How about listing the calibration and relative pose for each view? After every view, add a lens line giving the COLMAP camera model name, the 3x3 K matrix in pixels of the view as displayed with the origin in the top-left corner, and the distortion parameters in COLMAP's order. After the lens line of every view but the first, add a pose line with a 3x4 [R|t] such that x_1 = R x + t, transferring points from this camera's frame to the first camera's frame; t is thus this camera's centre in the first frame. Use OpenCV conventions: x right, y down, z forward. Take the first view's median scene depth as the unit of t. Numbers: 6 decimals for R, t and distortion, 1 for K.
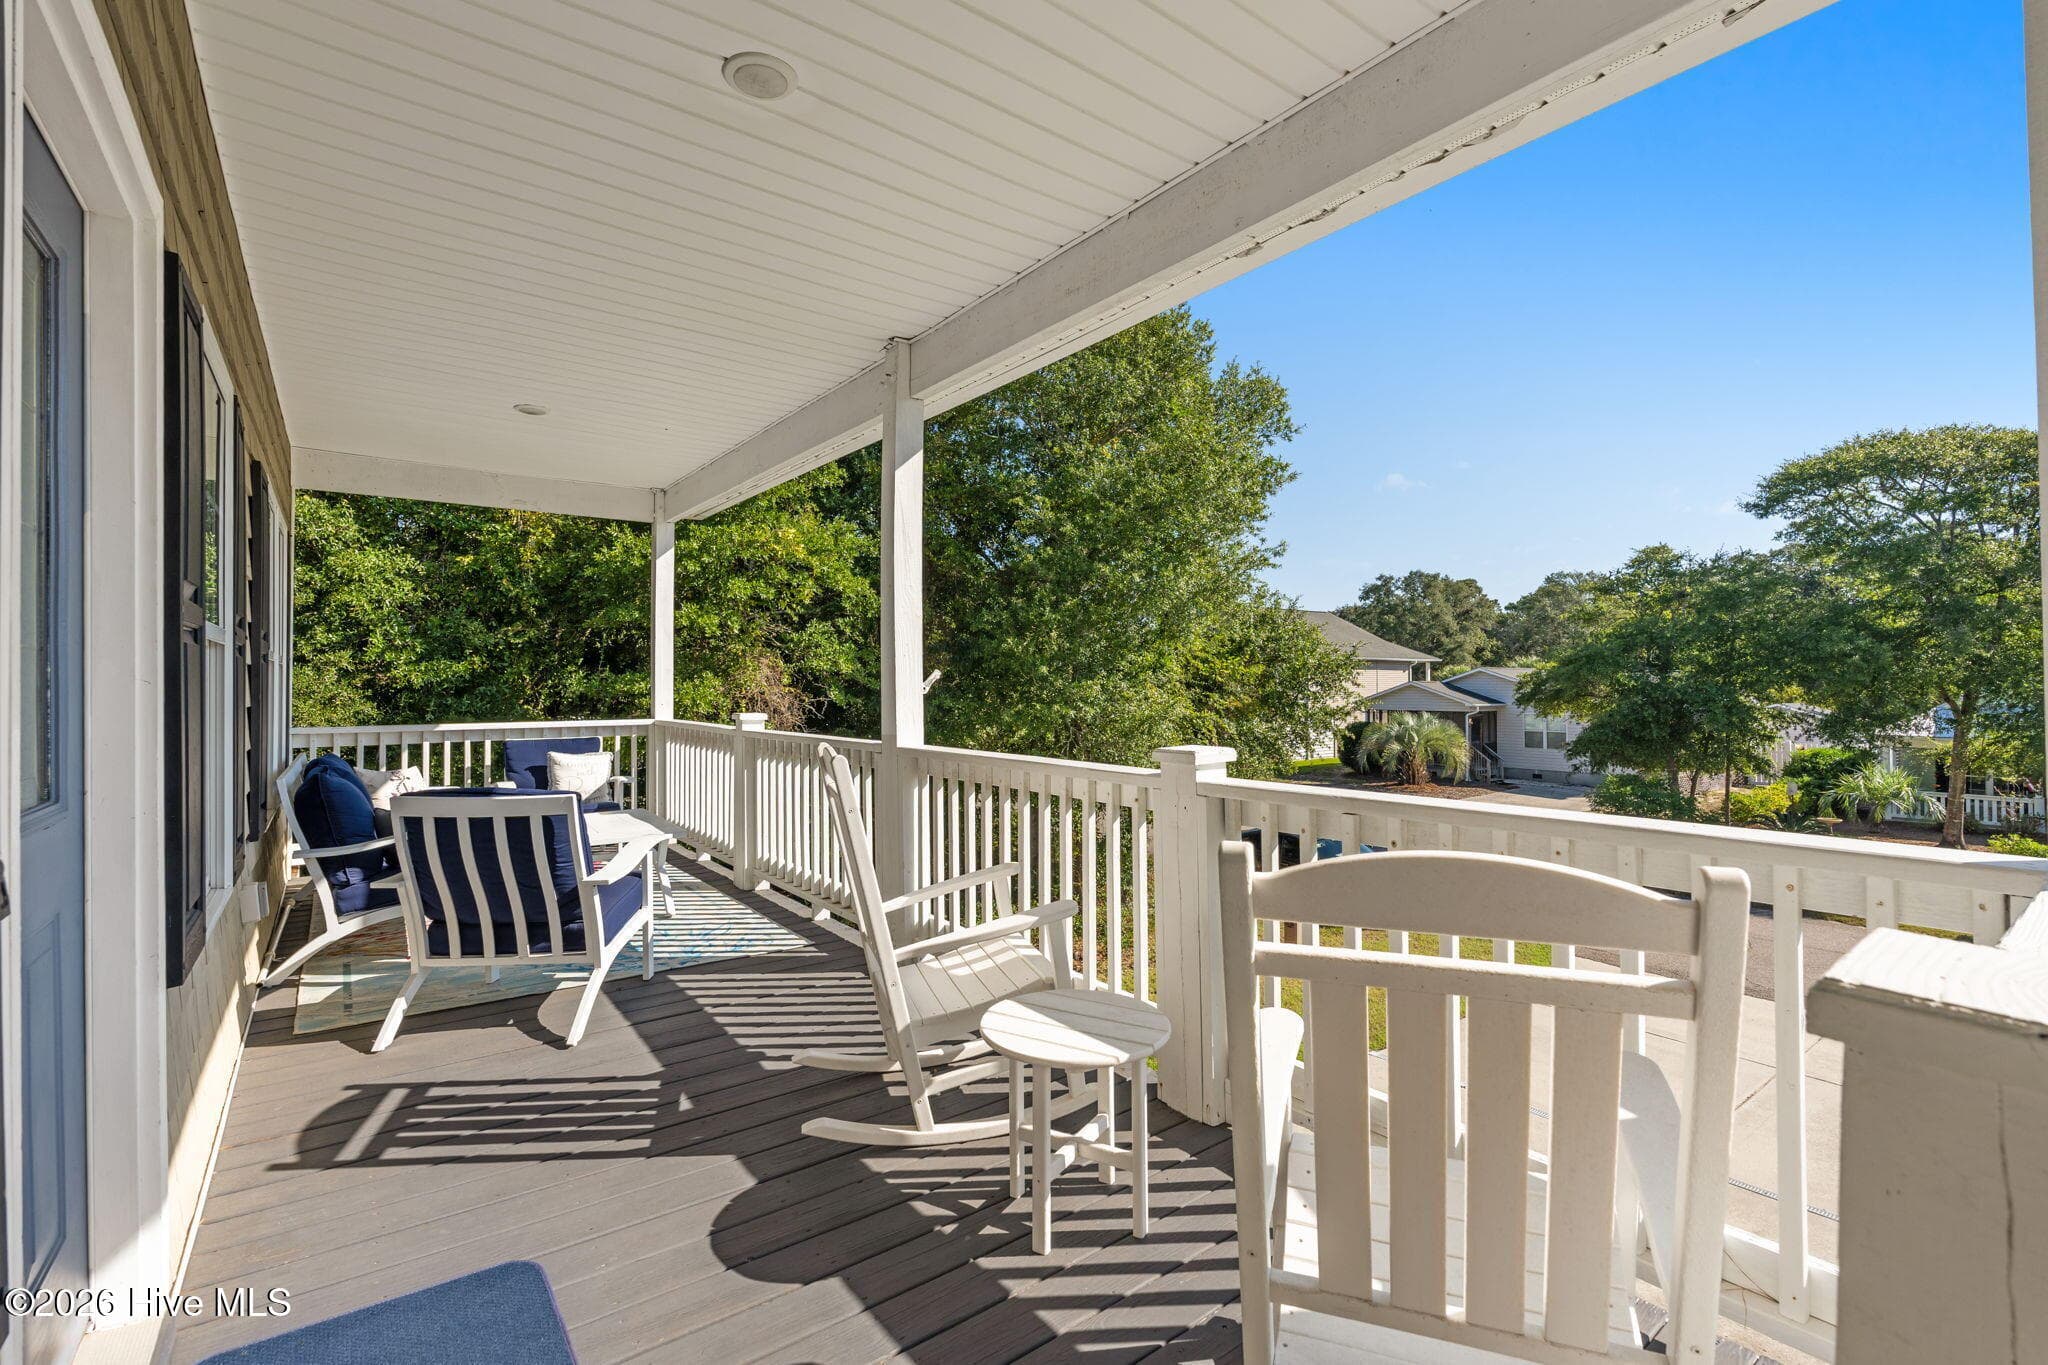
lens RADIAL K [[908.9, 0, 1017.2], [0, 908.9, 690.1], [0, 0, 1]] dist [-0.004771, -0.000032]
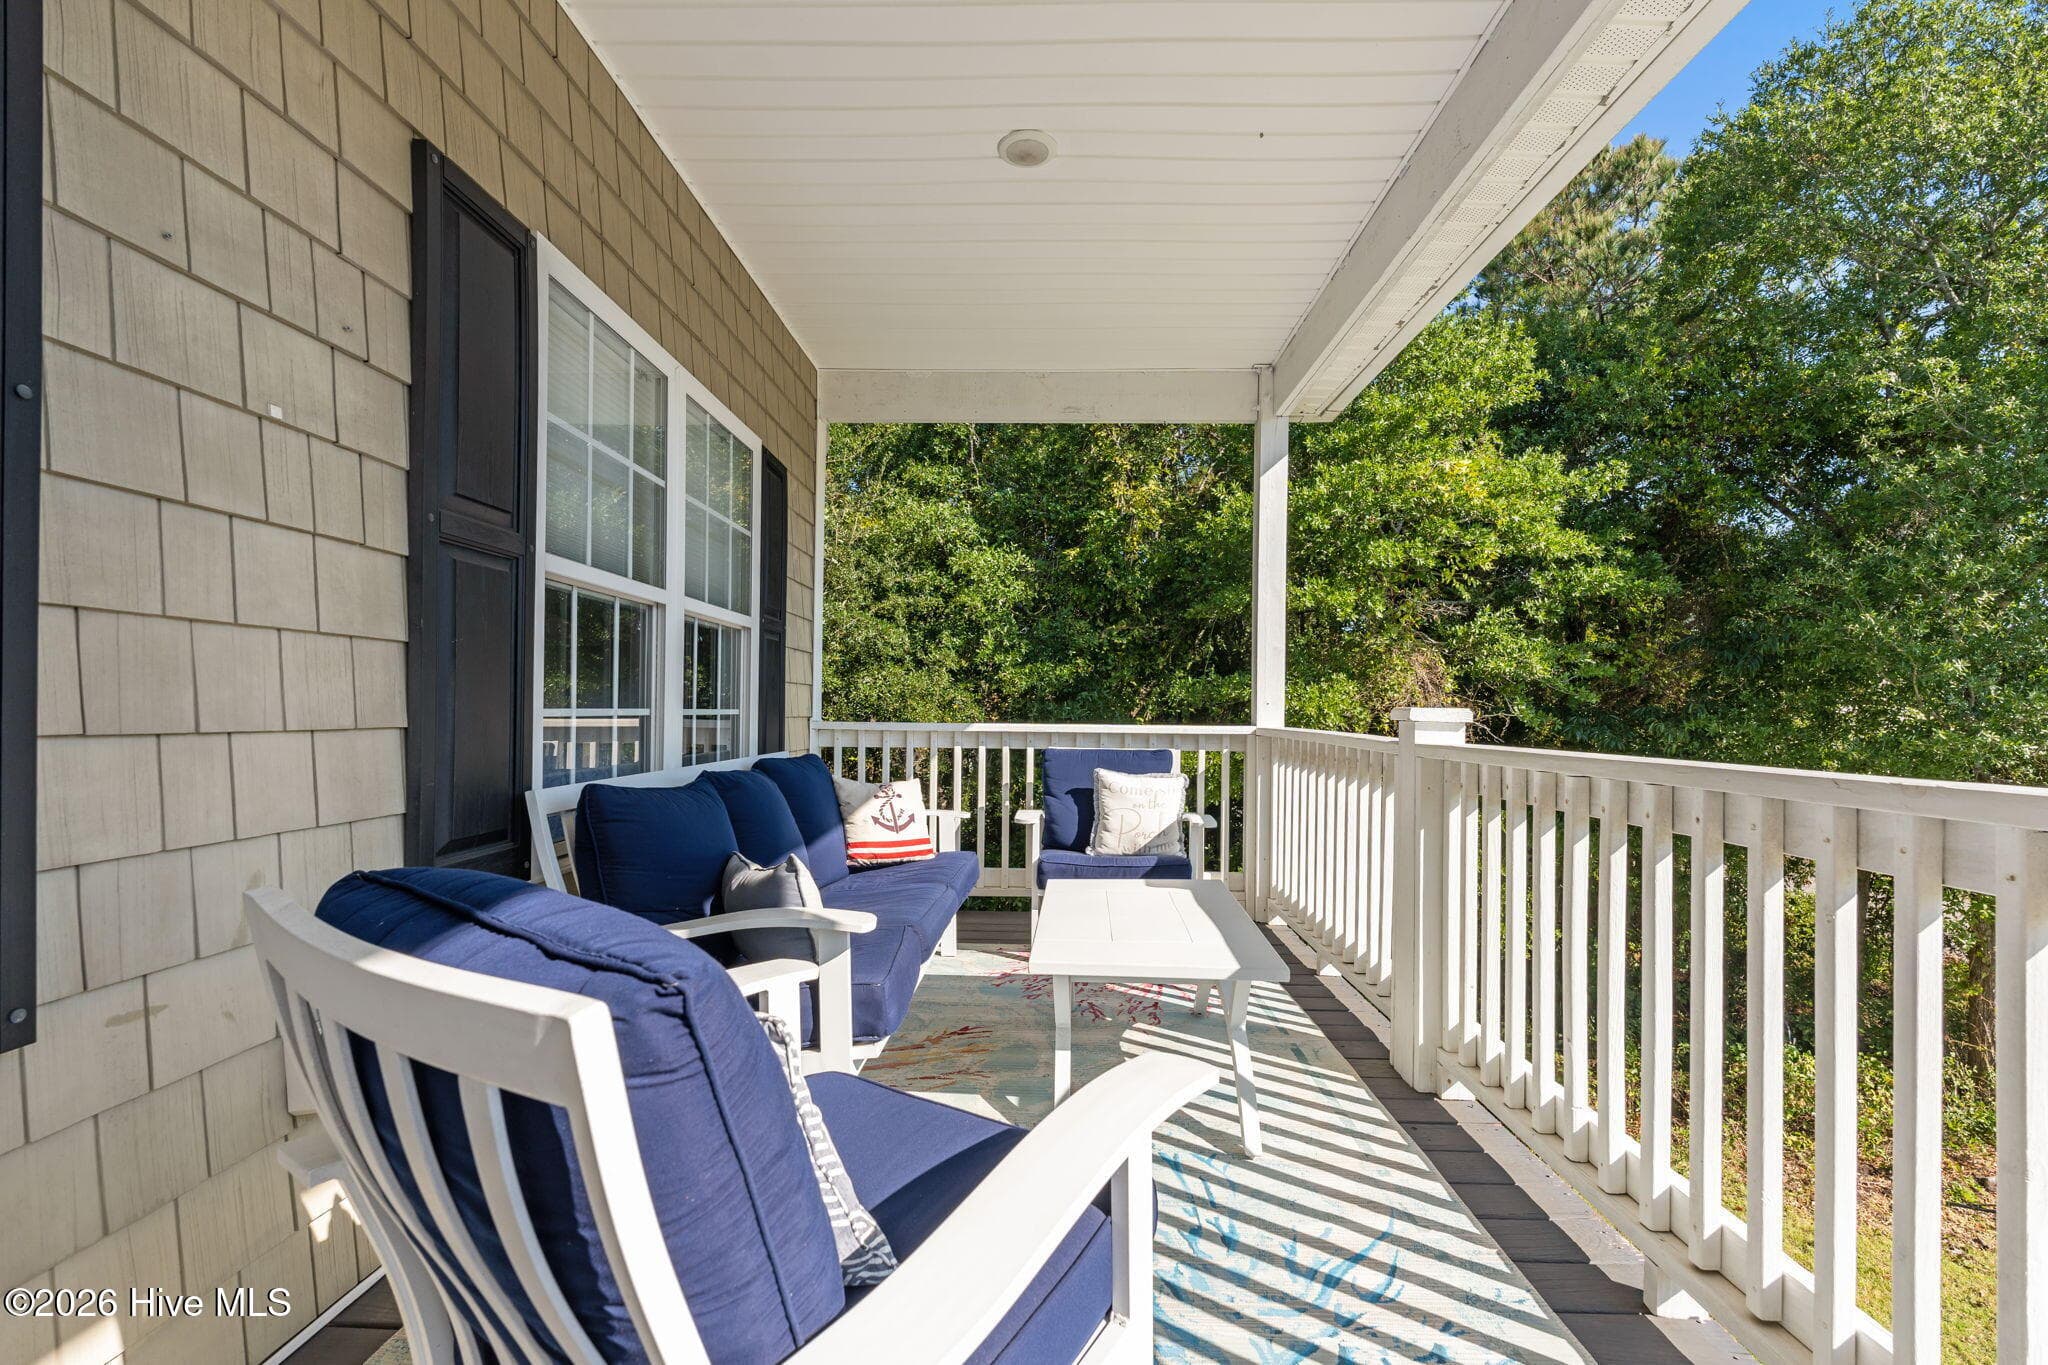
lens RADIAL K [[908.9, 0, 1017.2], [0, 908.9, 690.1], [0, 0, 1]] dist [-0.004771, -0.000032]
pose [[0.785202, -0.000750, -0.619240, -0.092307], [-0.016948, 0.999599, -0.022700, 0.016284], [0.619008, 0.028319, 0.784874, 0.268943]]
